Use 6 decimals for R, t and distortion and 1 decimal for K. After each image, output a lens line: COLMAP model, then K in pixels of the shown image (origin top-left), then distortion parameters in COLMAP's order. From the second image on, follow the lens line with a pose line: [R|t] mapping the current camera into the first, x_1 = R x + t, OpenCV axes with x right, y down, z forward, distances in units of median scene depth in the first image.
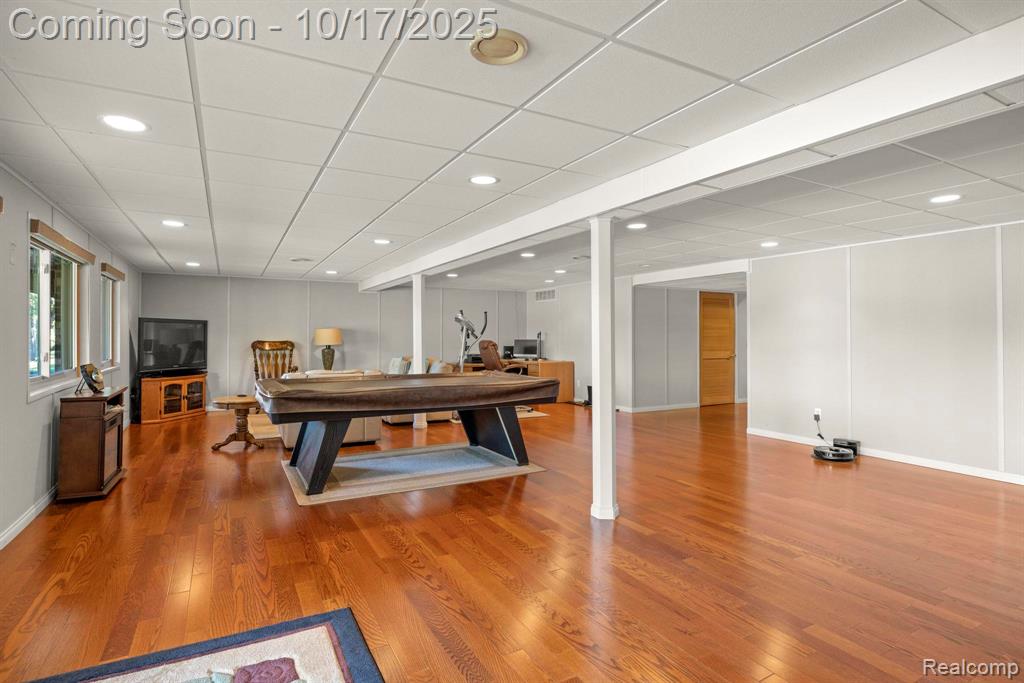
lens RADIAL K [[519.3, 0, 516.1], [0, 519.3, 334.9], [0, 0, 1]] dist [-0.014385, -0.000438]
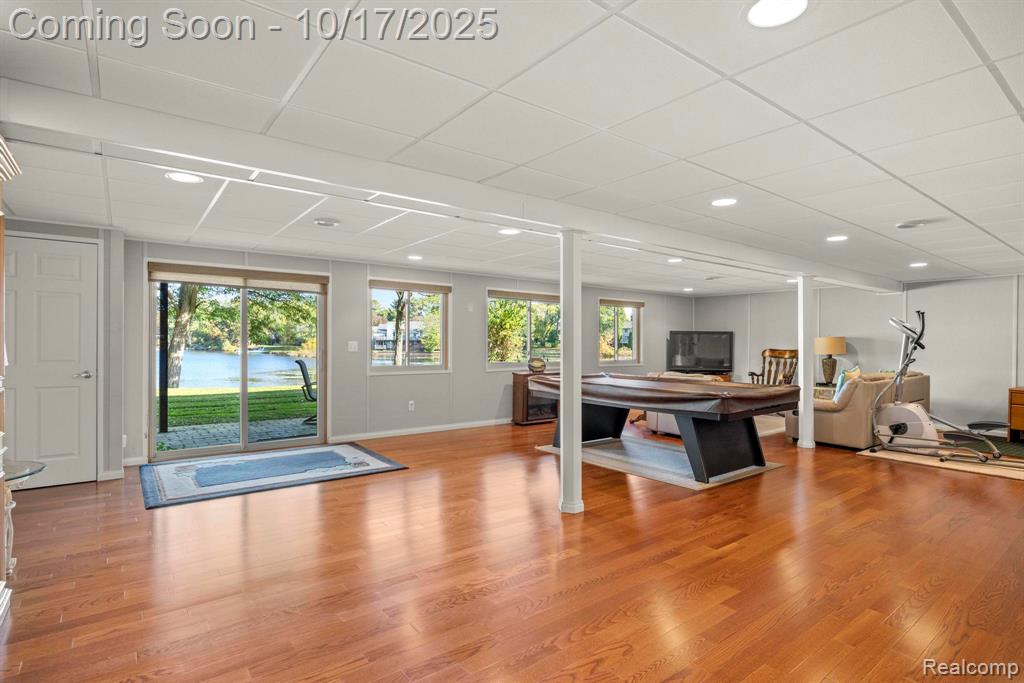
lens RADIAL K [[515.5, 0, 515.1], [0, 515.5, 340.3], [0, 0, 1]] dist [-0.009753, -0.000575]
pose [[0.149594, -0.003975, -0.988739, 0.565569], [-0.006609, 0.999966, -0.005020, 0.002314], [0.988725, 0.007285, 0.149563, 0.338378]]
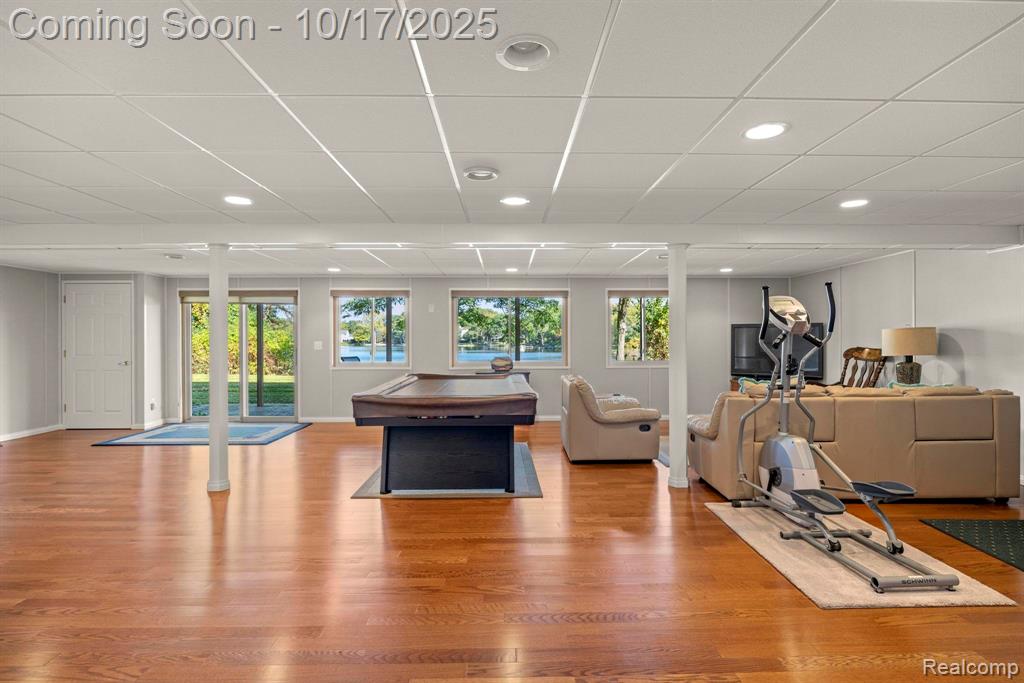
lens RADIAL K [[515.5, 0, 515.1], [0, 515.5, 340.3], [0, 0, 1]] dist [-0.009753, -0.000575]
pose [[-0.464605, -0.000027, -0.885518, 0.429481], [0.002304, 0.999997, -0.001239, 0.001263], [0.885515, -0.002616, -0.464604, 1.022120]]
